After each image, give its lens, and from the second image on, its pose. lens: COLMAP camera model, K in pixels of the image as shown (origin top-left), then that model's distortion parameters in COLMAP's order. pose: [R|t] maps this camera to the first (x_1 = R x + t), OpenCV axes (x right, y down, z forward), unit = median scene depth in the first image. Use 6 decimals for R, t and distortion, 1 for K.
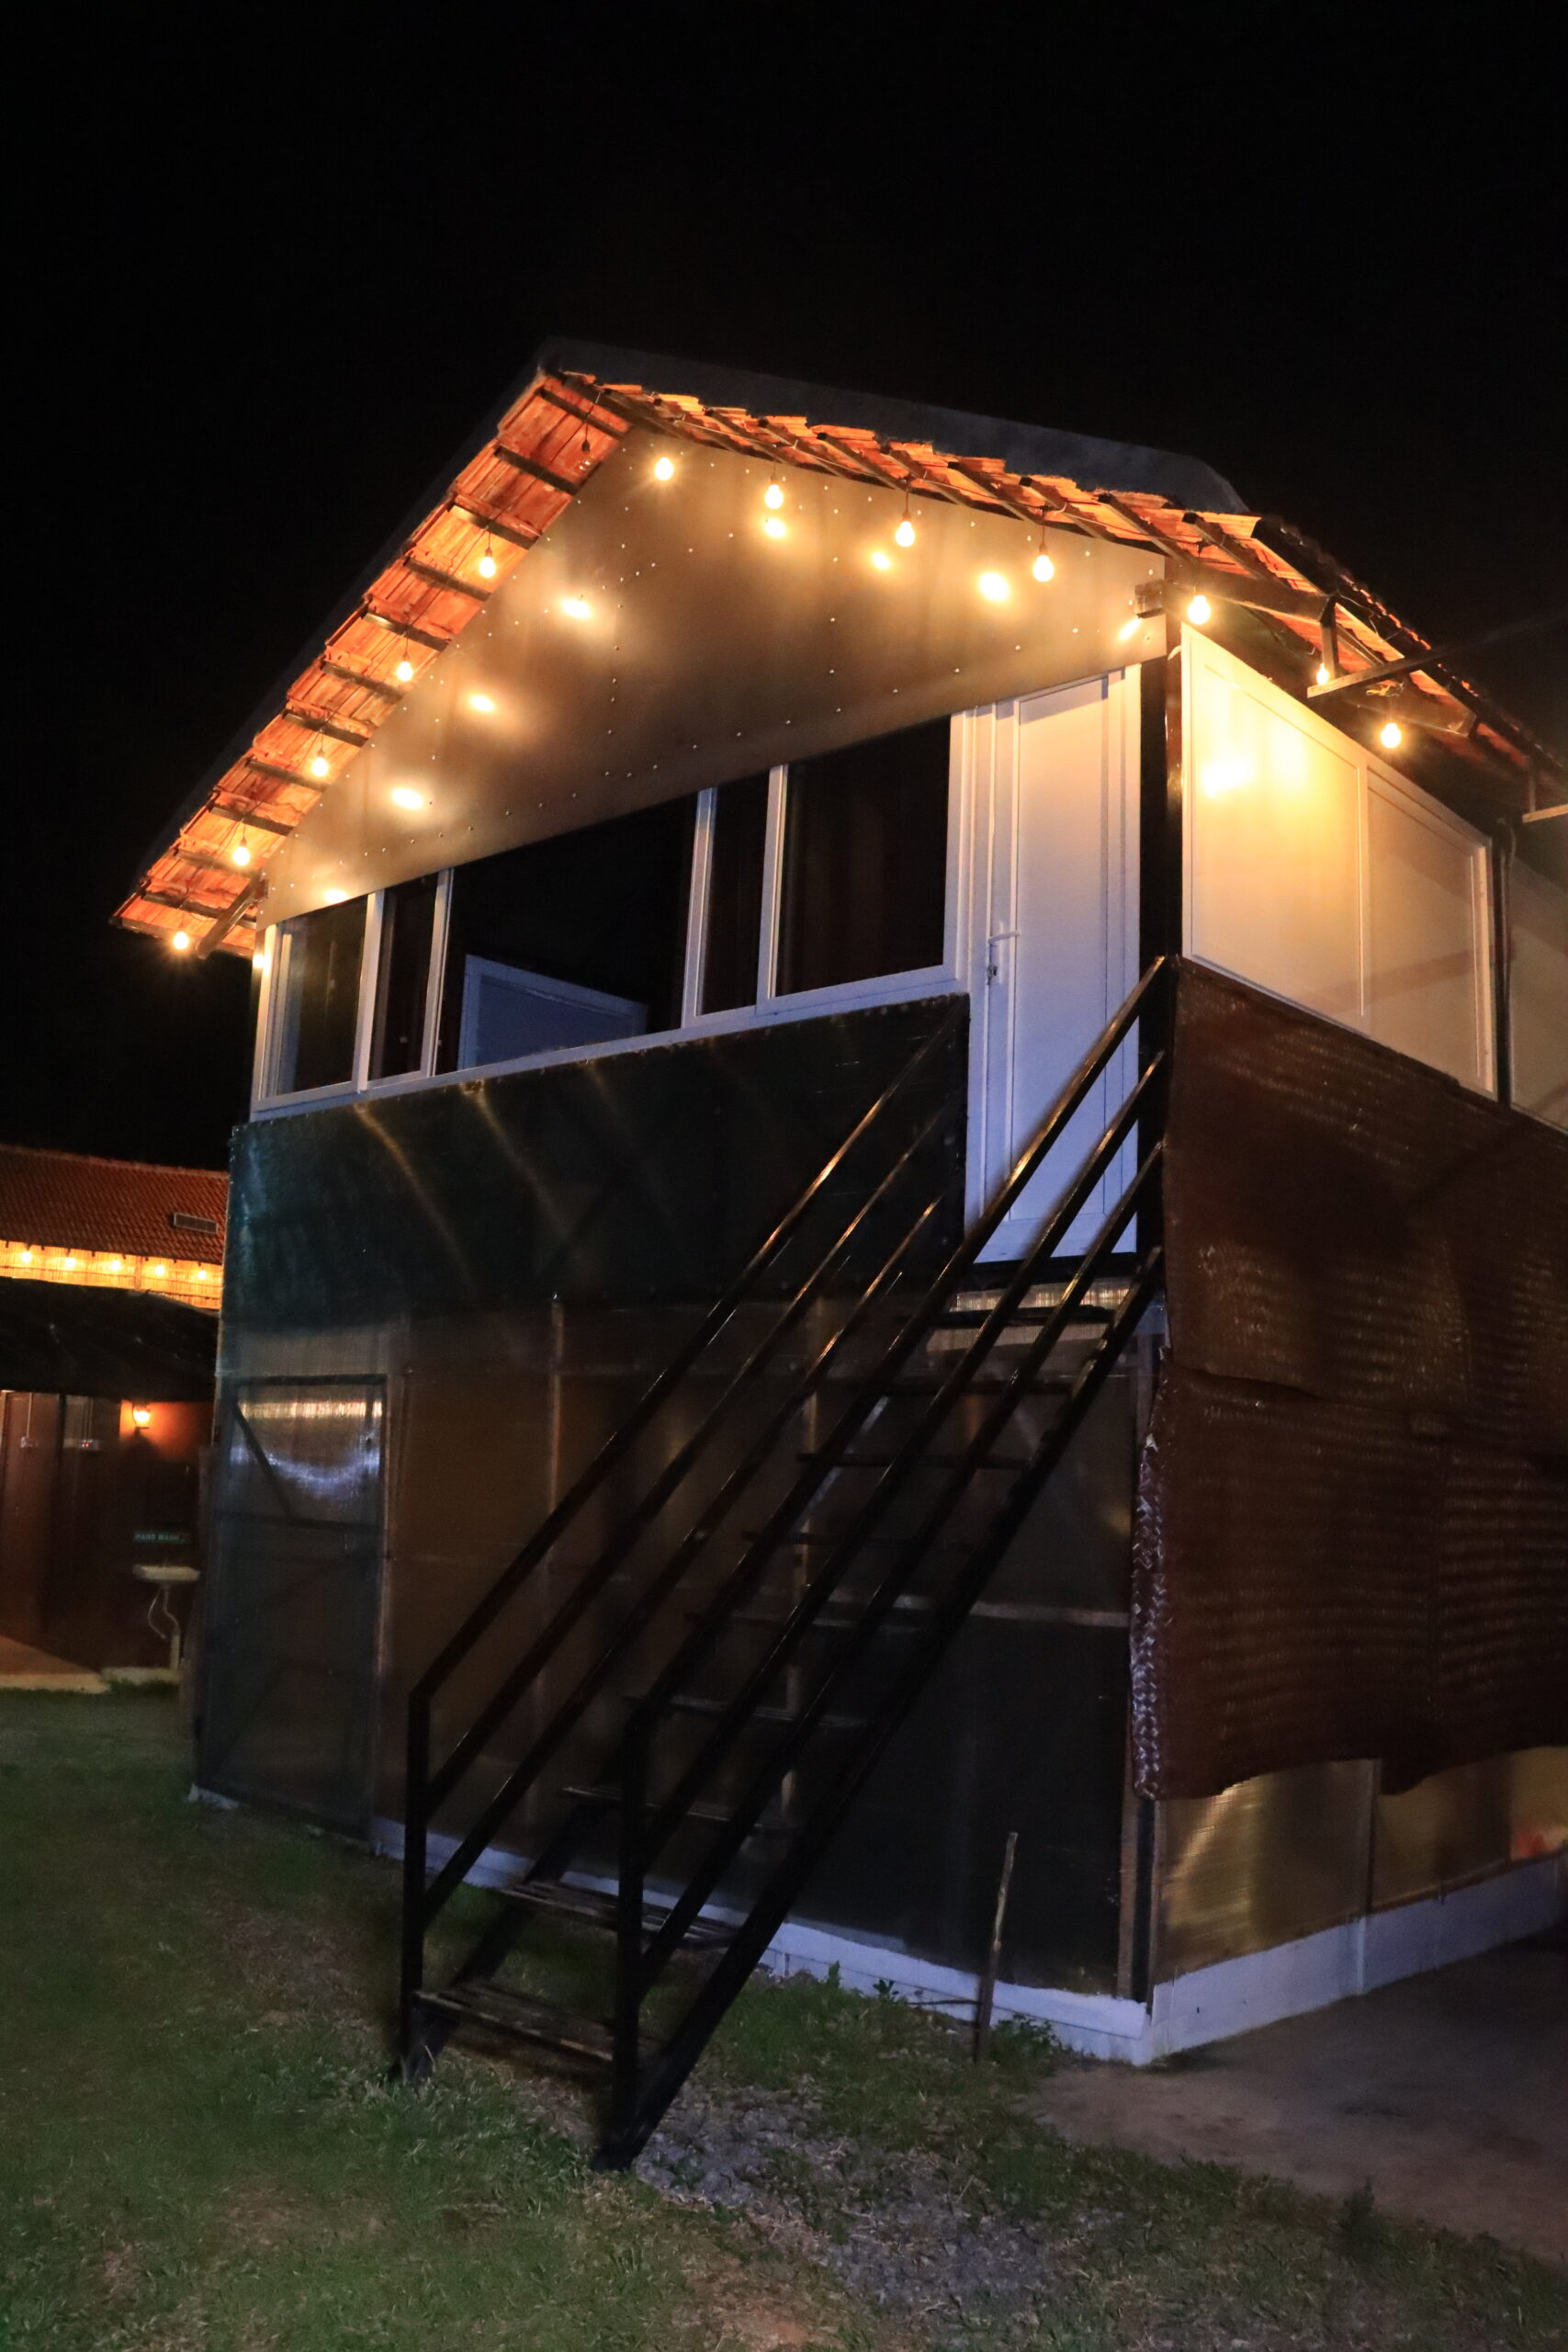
lens RADIAL K [[1962.7, 0, 784.0], [0, 1962.7, 1176.0], [0, 0, 1]] dist [-0.162607, 0.154965]
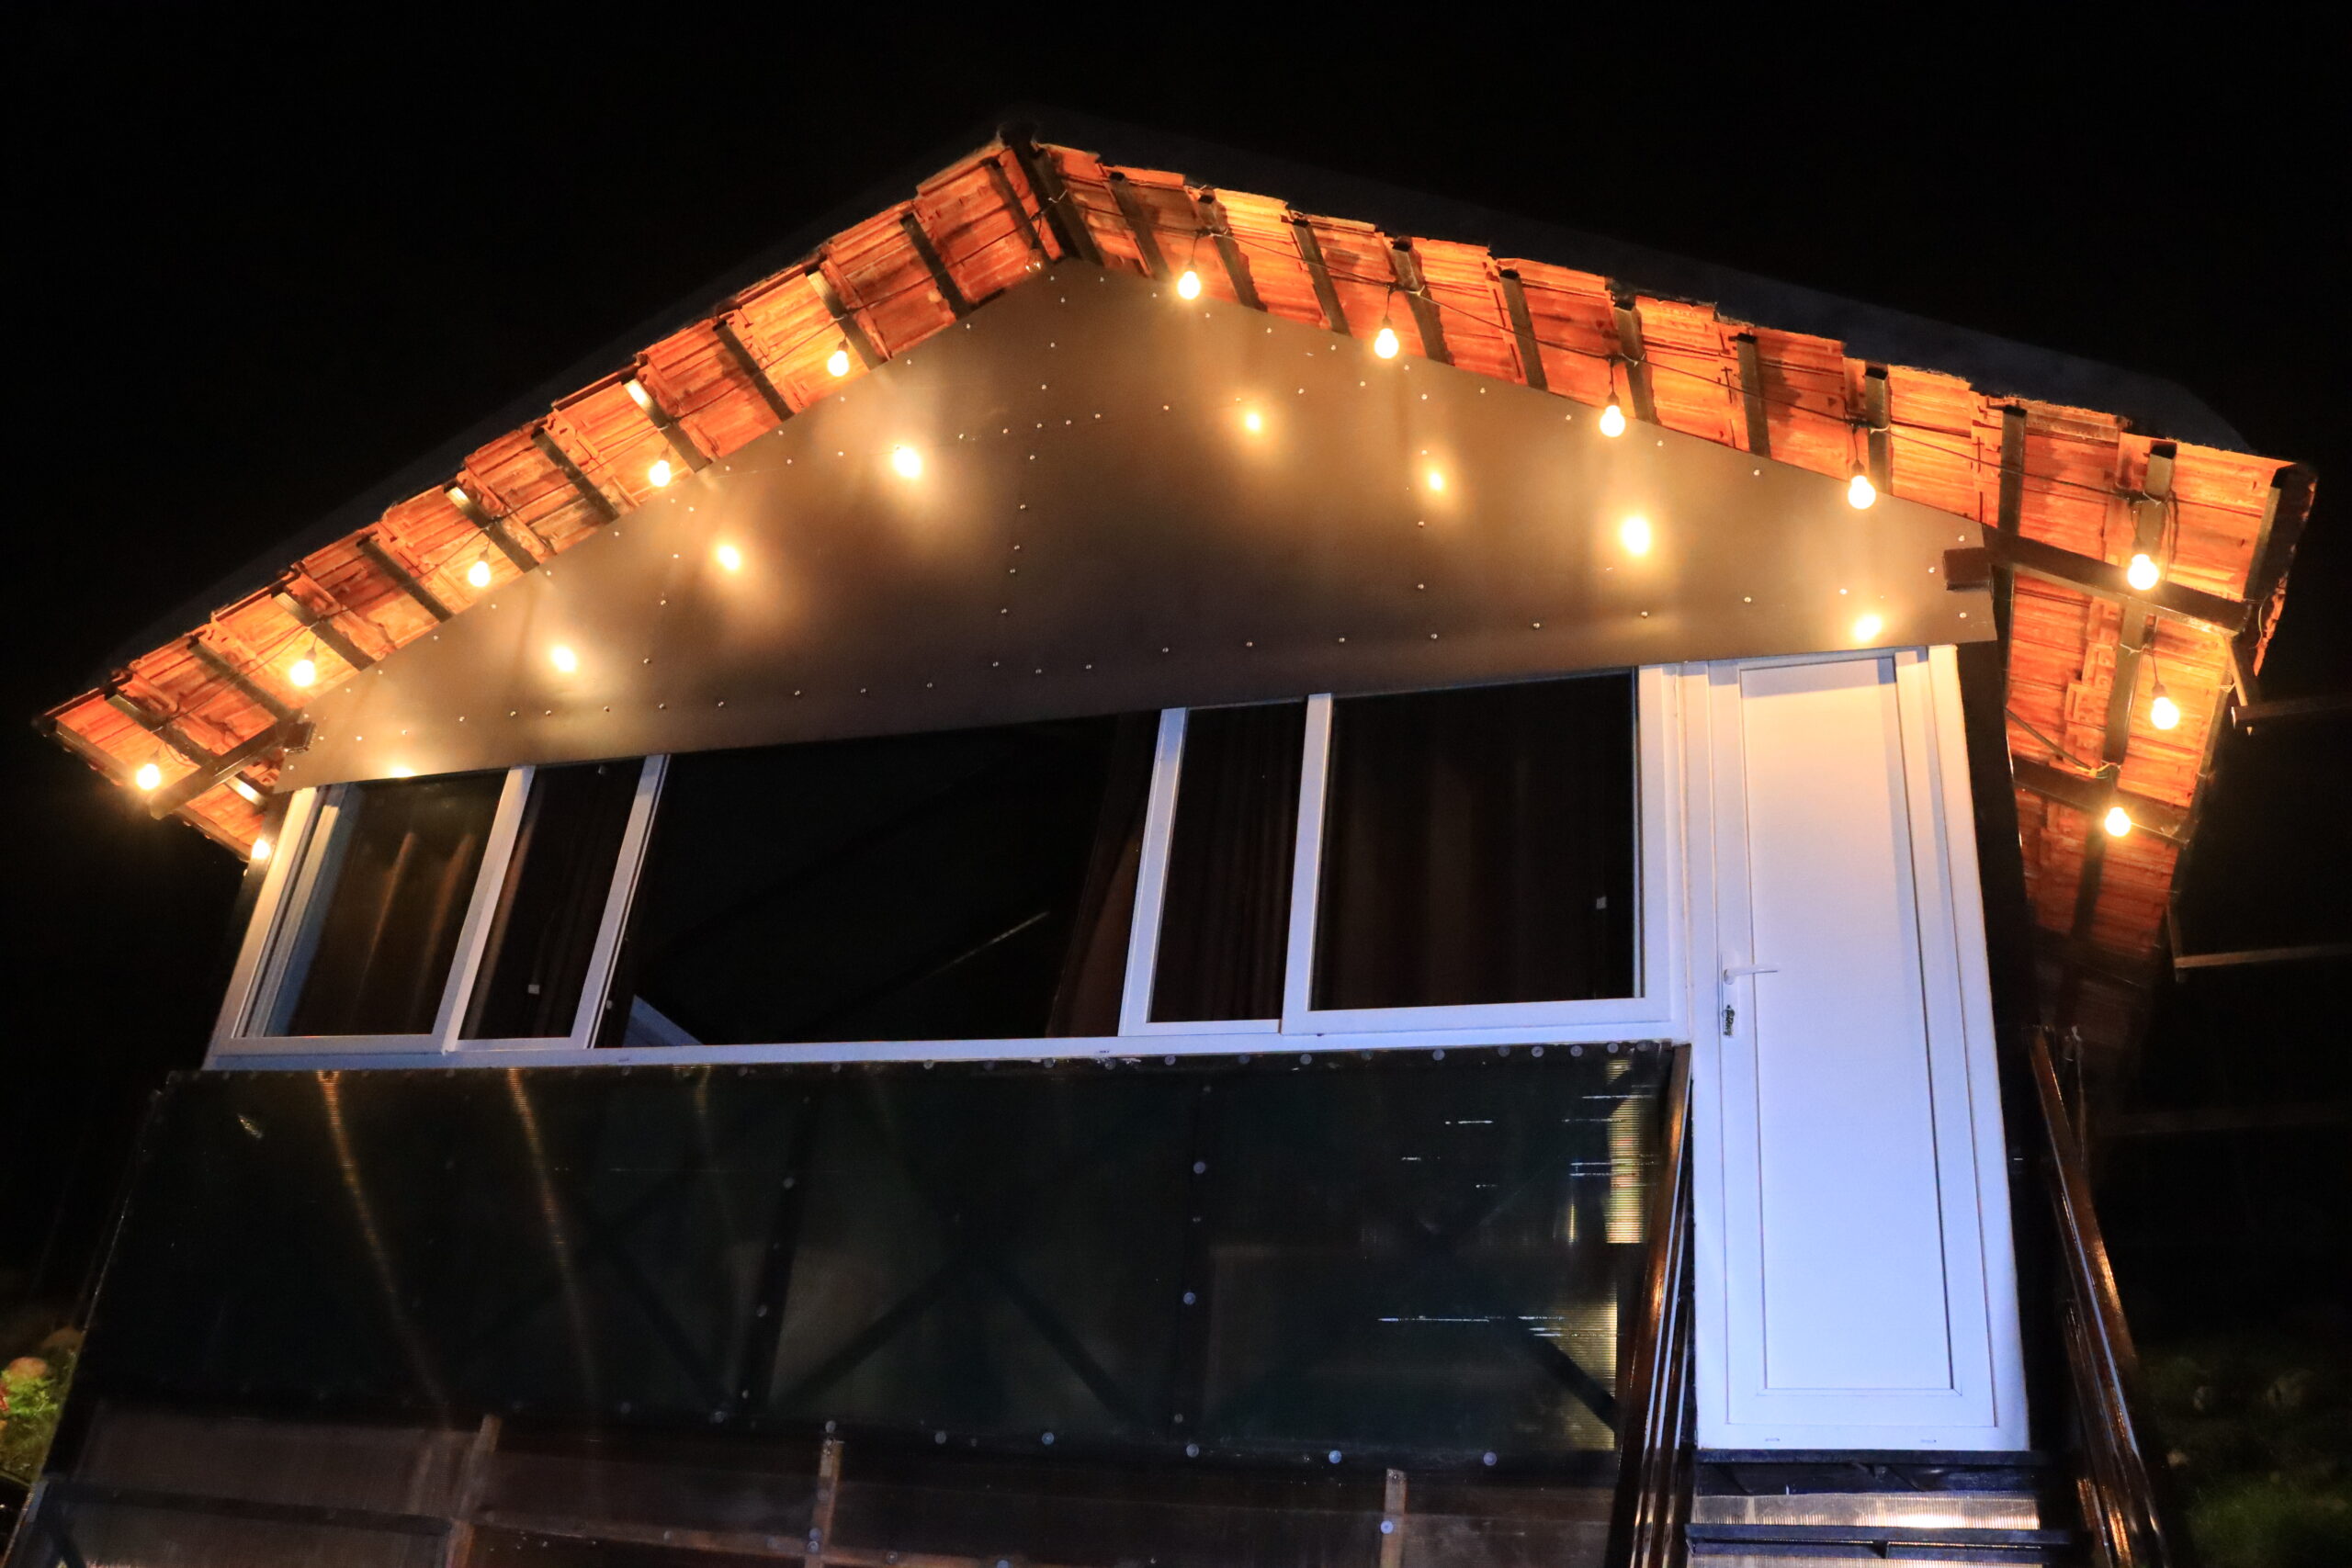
lens RADIAL K [[1962.7, 0, 1176.0], [0, 1962.7, 784.0], [0, 0, 1]] dist [-0.162607, 0.154965]
pose [[0.913555, 0.240274, 0.328155, -0.224815], [-0.130600, 0.937415, -0.322795, 0.044635], [-0.385177, 0.252034, 0.887760, 0.330591]]
